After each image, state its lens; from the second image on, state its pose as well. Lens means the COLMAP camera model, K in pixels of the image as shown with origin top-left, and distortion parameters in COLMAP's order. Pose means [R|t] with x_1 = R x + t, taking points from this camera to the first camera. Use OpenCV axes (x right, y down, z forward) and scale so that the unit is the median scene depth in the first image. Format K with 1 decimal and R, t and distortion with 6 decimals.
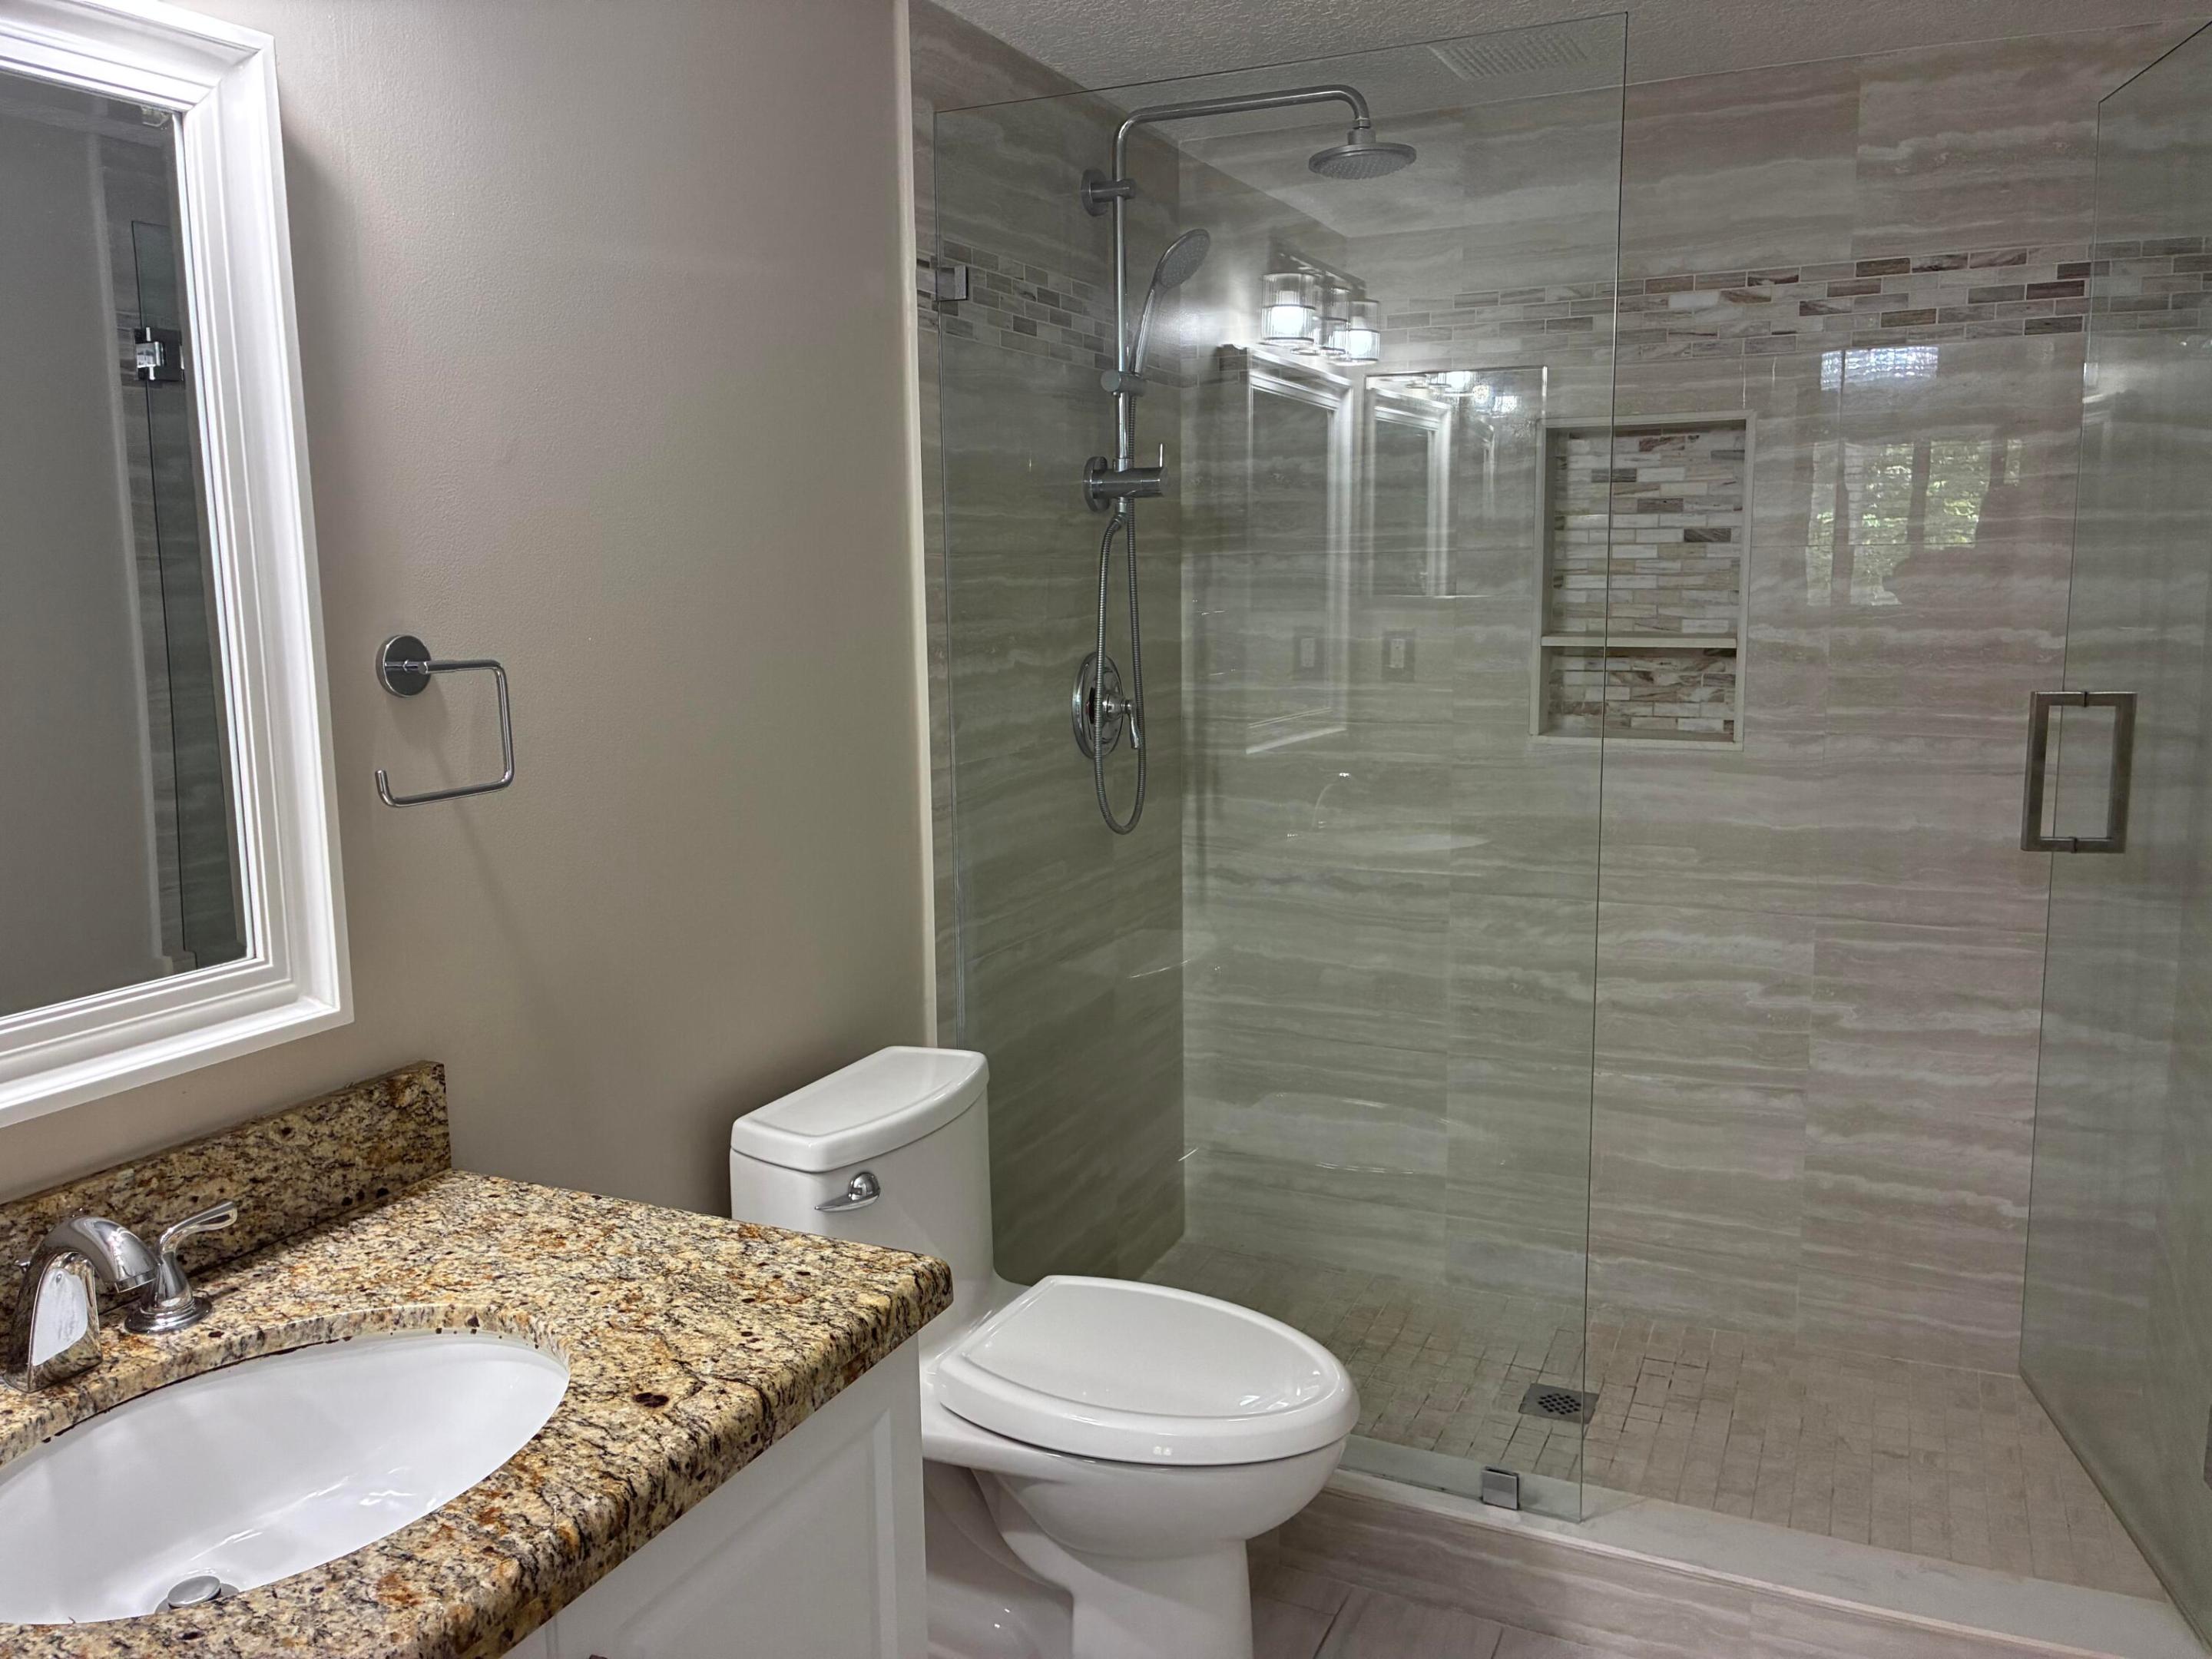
lens RADIAL K [[1687.0, 0, 1110.1], [0, 1687.0, 811.6], [0, 0, 1]] dist [0.041899, -0.034765]
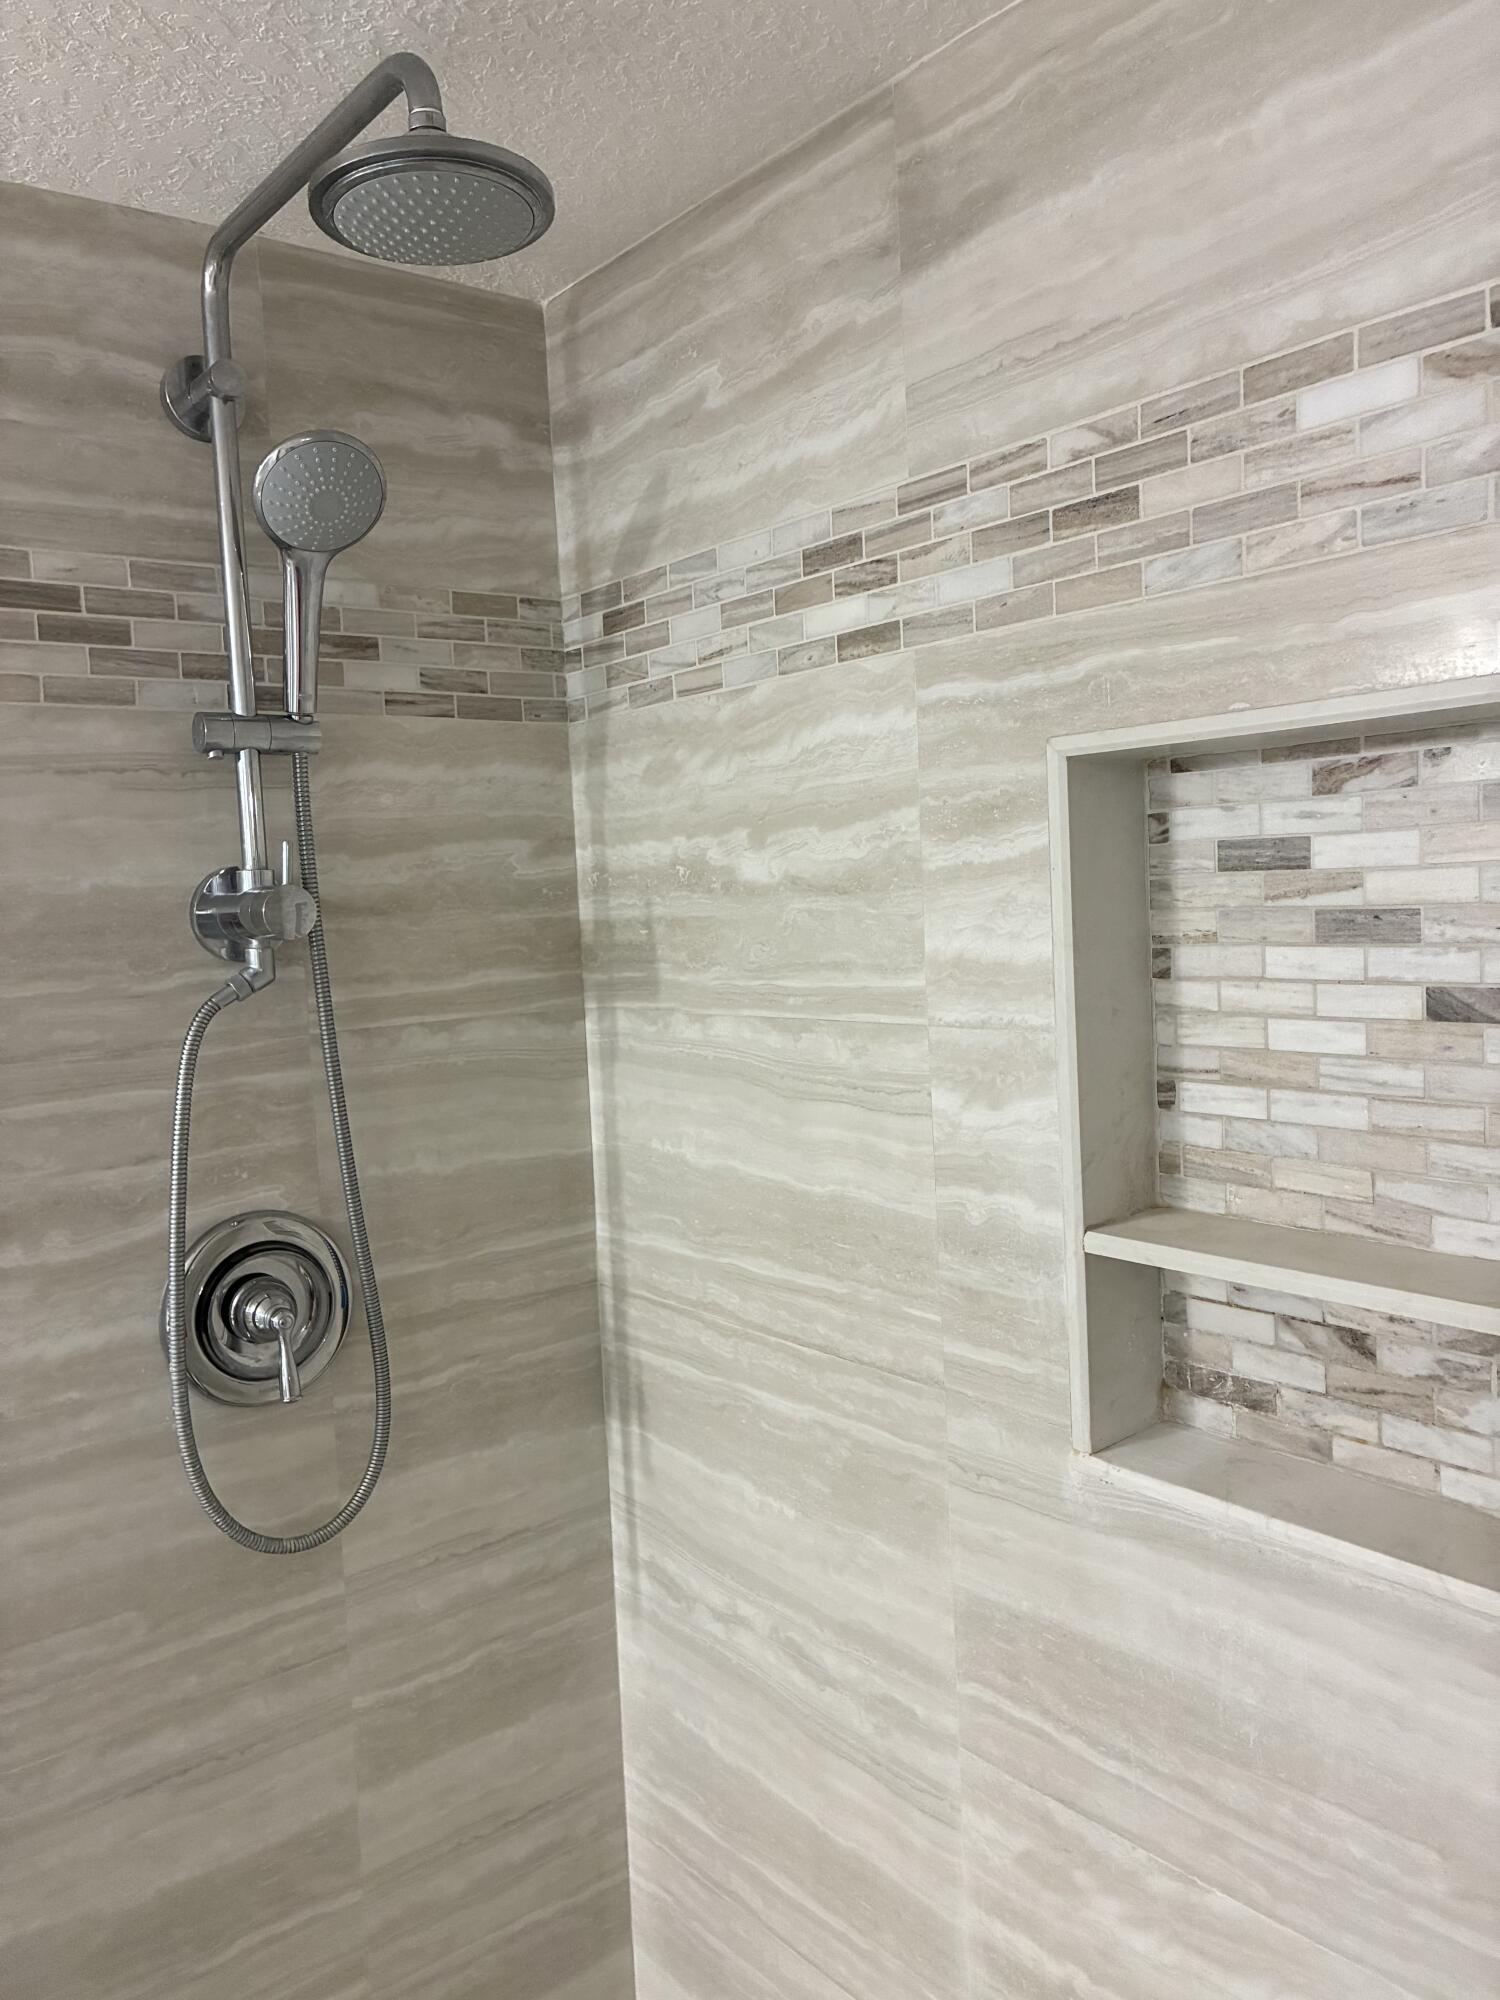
lens RADIAL K [[1525.3, 0, 733.1], [0, 1525.3, 989.5], [0, 0, 1]] dist [0.041899, -0.034765]
pose [[0.889402, -0.003054, -0.457115, 0.376456], [-0.025428, 0.998099, -0.056144, -0.149367], [0.456417, 0.061558, 0.887634, 0.647370]]
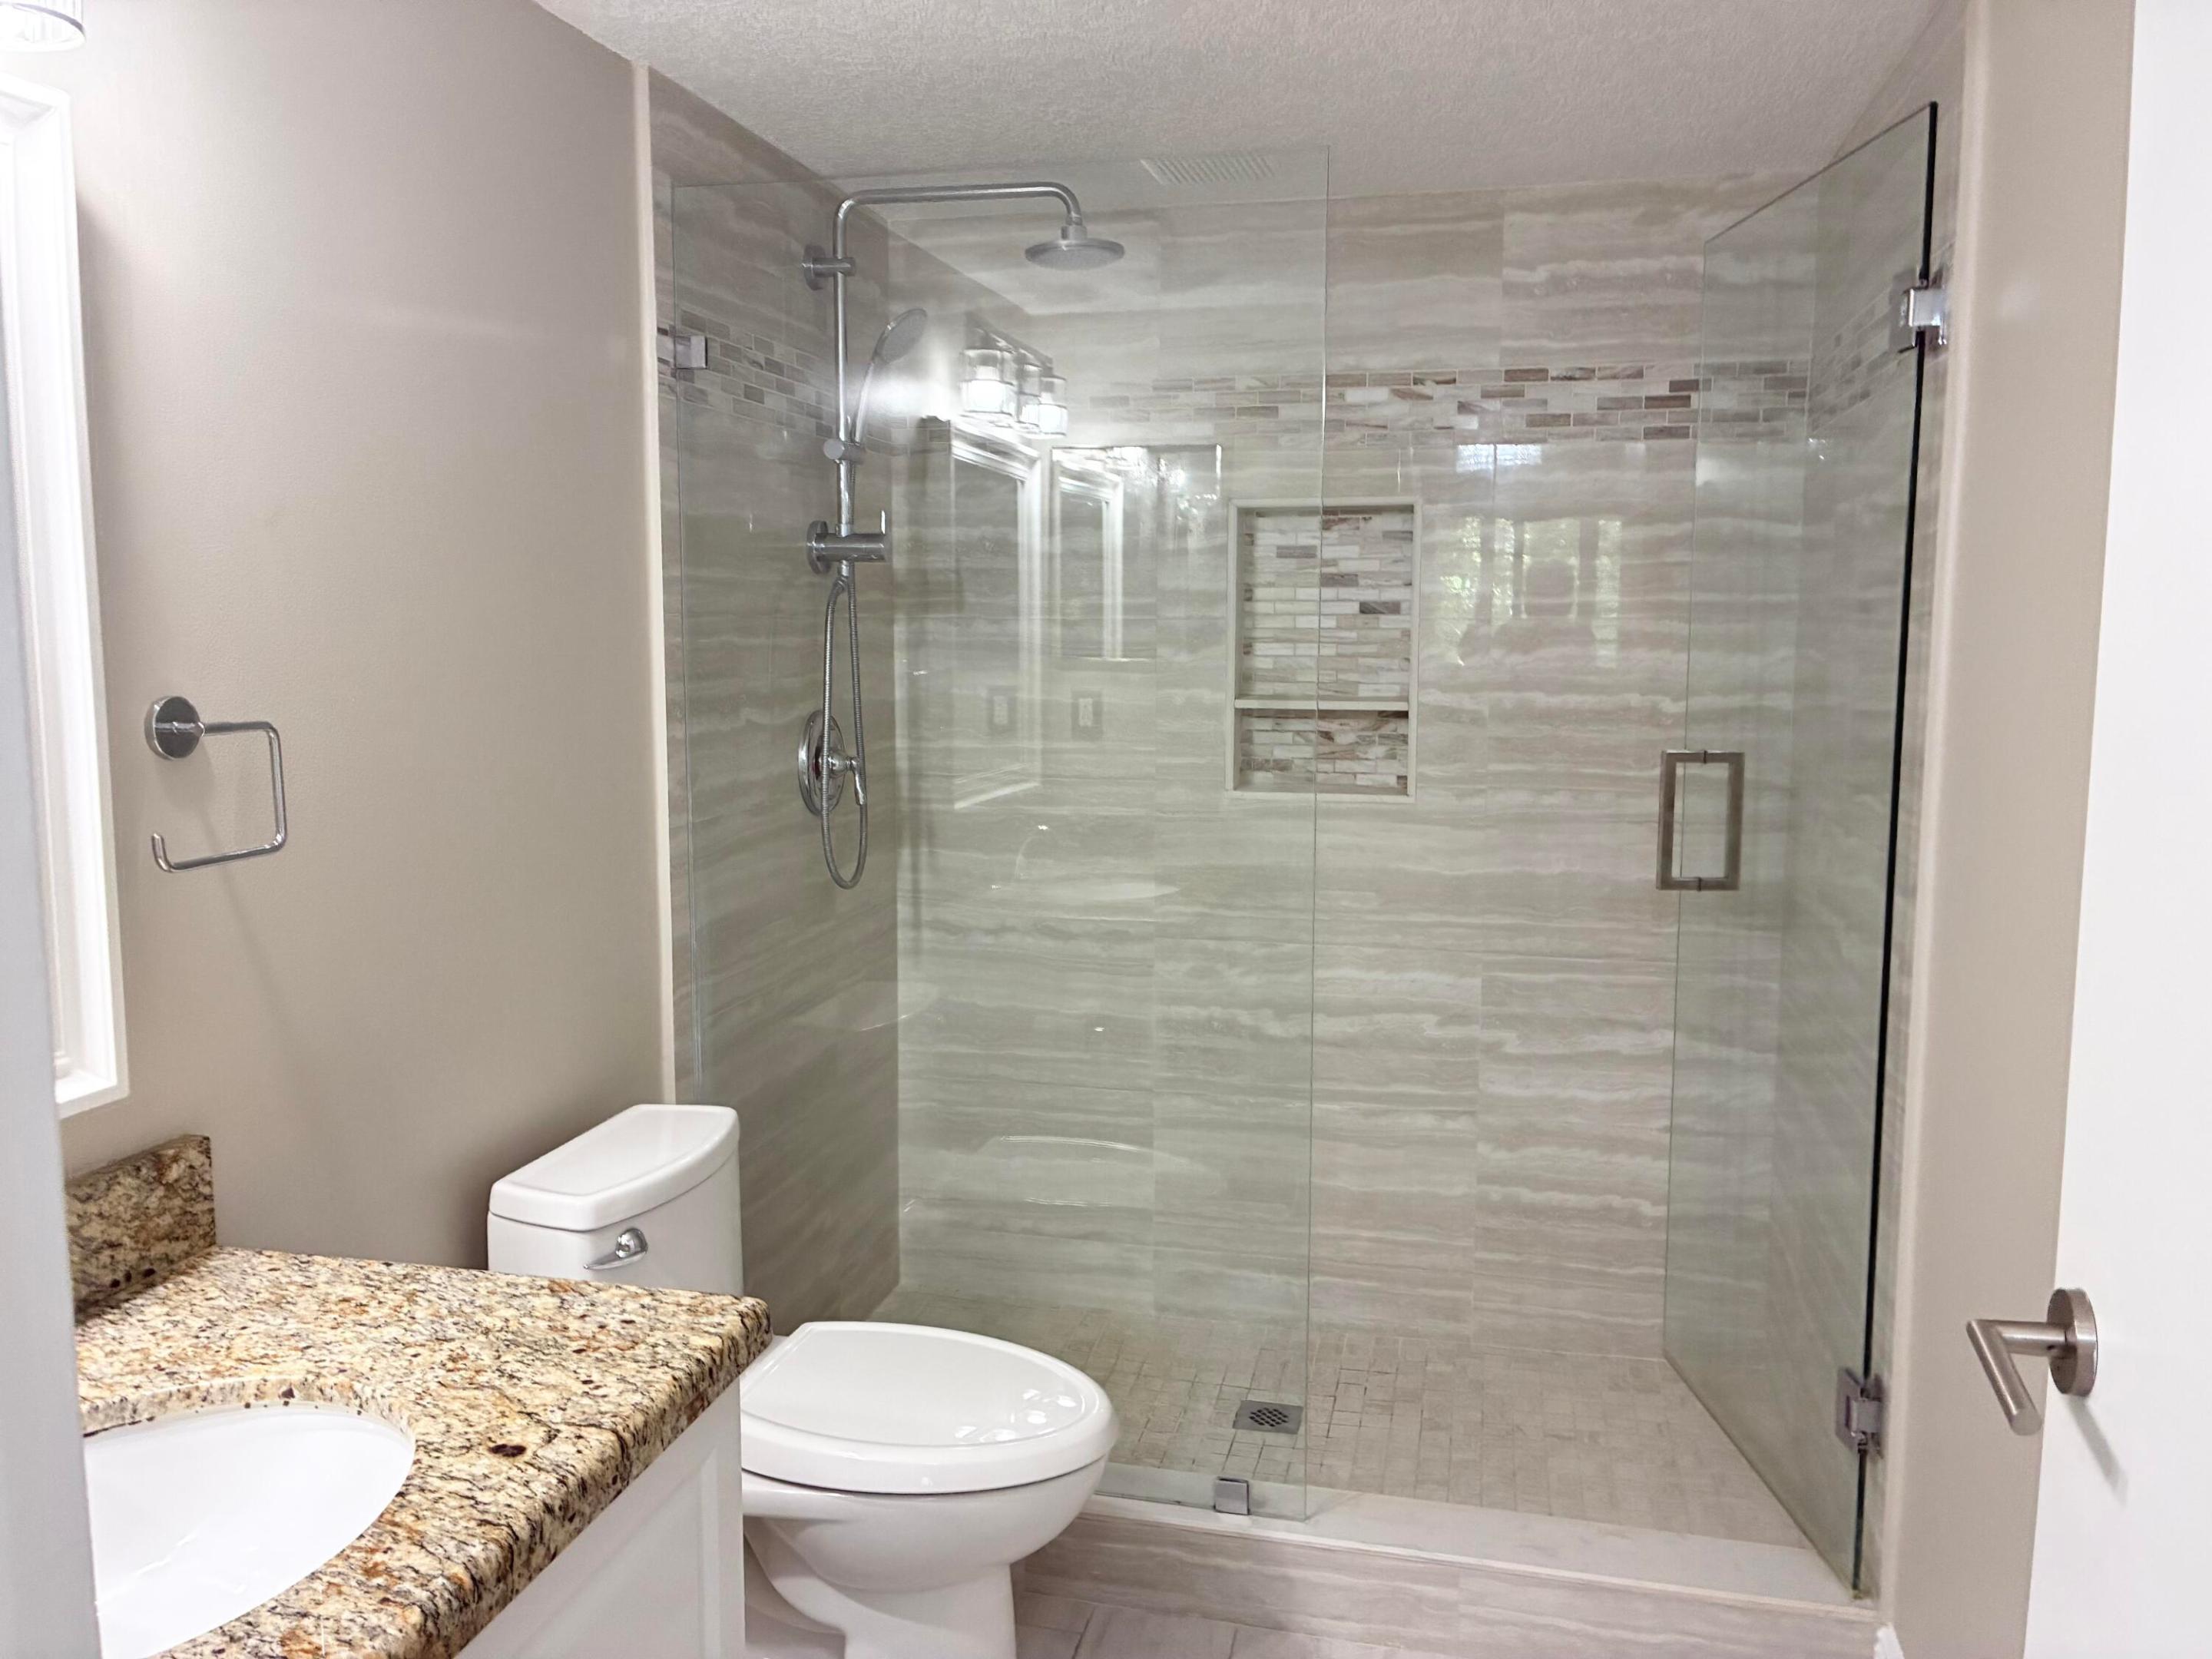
lens RADIAL K [[1687.0, 0, 1086.8], [0, 1687.0, 811.0], [0, 0, 1]] dist [0.041899, -0.034765]
pose [[0.980686, -0.007718, 0.195437, -0.051357], [0.013993, 0.999429, -0.030745, -0.000215], [-0.195089, 0.032886, 0.980234, -0.032968]]
